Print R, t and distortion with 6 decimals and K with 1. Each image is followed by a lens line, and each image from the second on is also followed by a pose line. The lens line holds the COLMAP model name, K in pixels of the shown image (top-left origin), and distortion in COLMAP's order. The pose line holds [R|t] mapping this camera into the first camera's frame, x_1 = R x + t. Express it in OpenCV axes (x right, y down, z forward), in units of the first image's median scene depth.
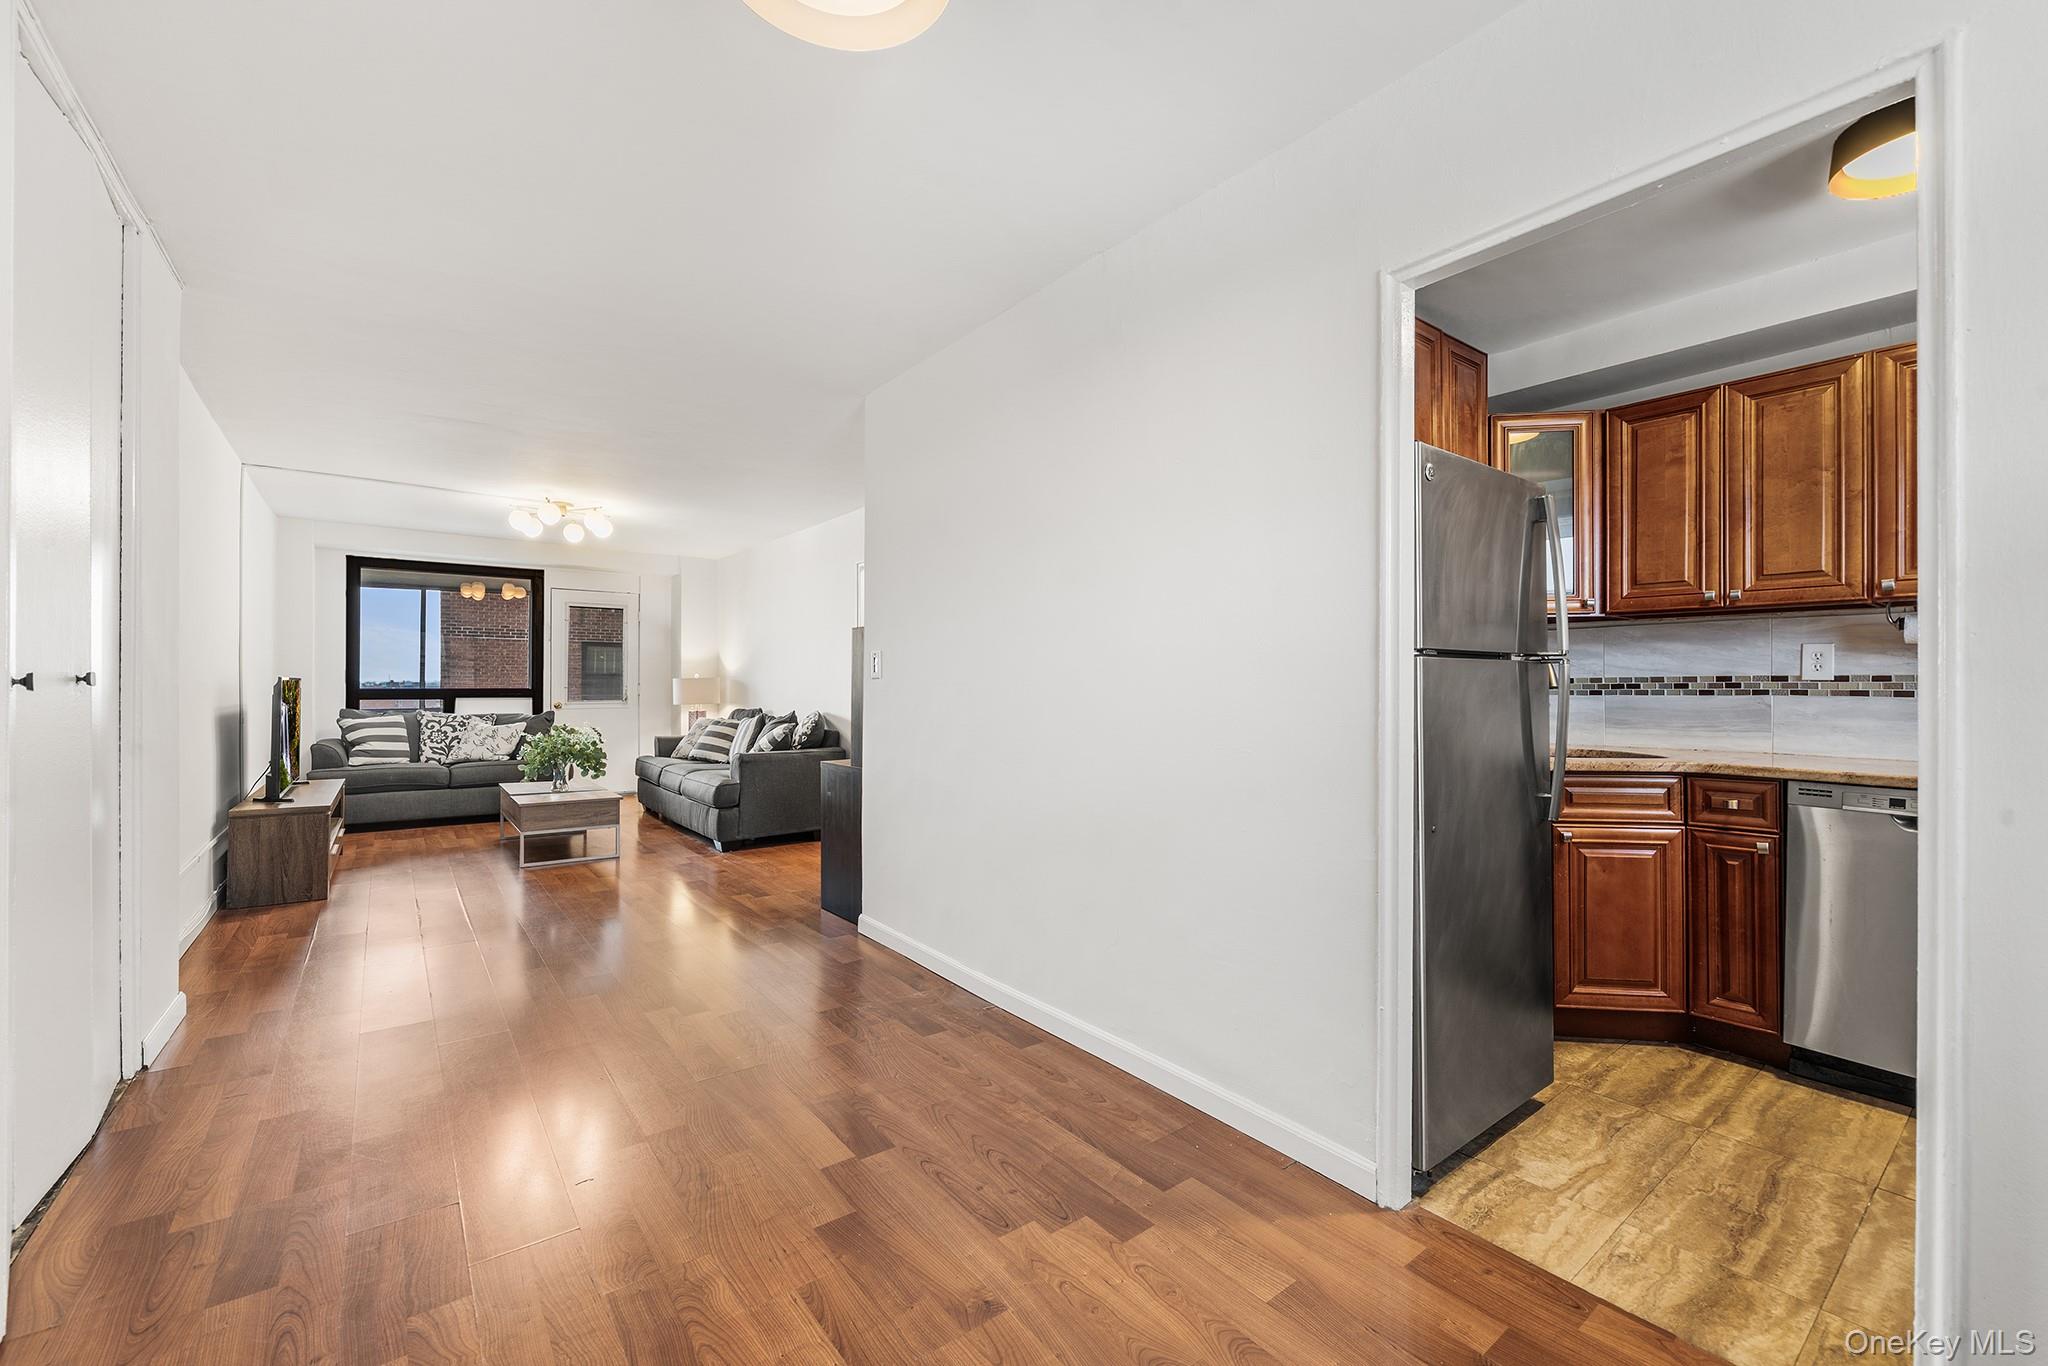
lens RADIAL K [[827.8, 0, 1006.8], [0, 827.8, 681.7], [0, 0, 1]] dist [-0.002407, 0.000039]
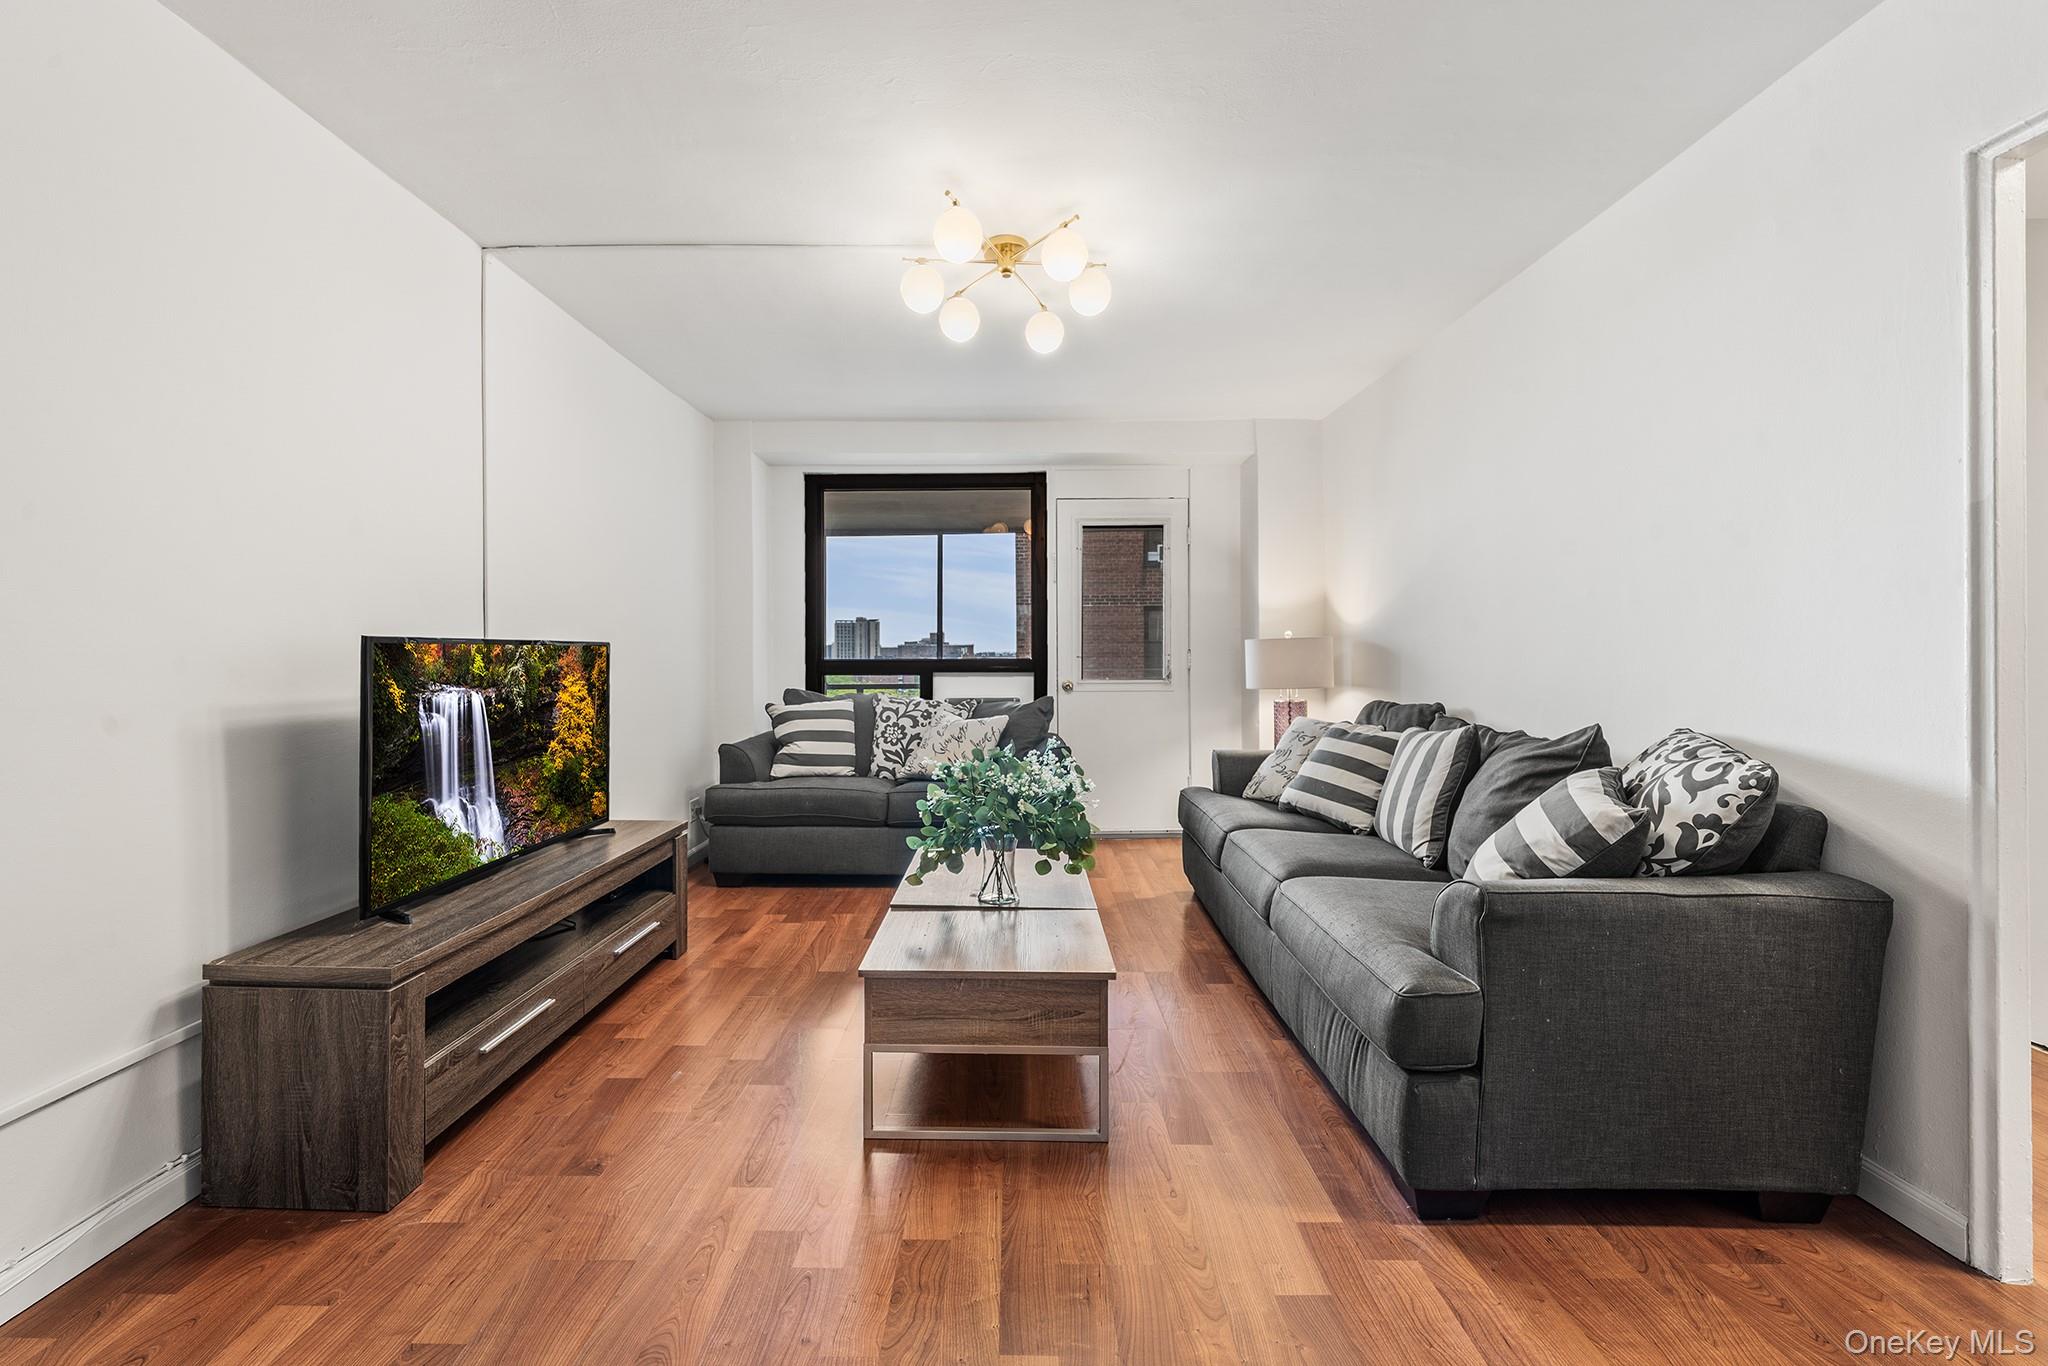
lens RADIAL K [[827.8, 0, 1010.1], [0, 827.8, 660.6], [0, 0, 1]] dist [-0.002407, 0.000039]
pose [[0.793259, 0.000432, -0.608884, -0.266278], [0.007442, 0.999918, 0.010405, 0.003782], [0.608839, -0.012785, 0.793191, 0.647625]]
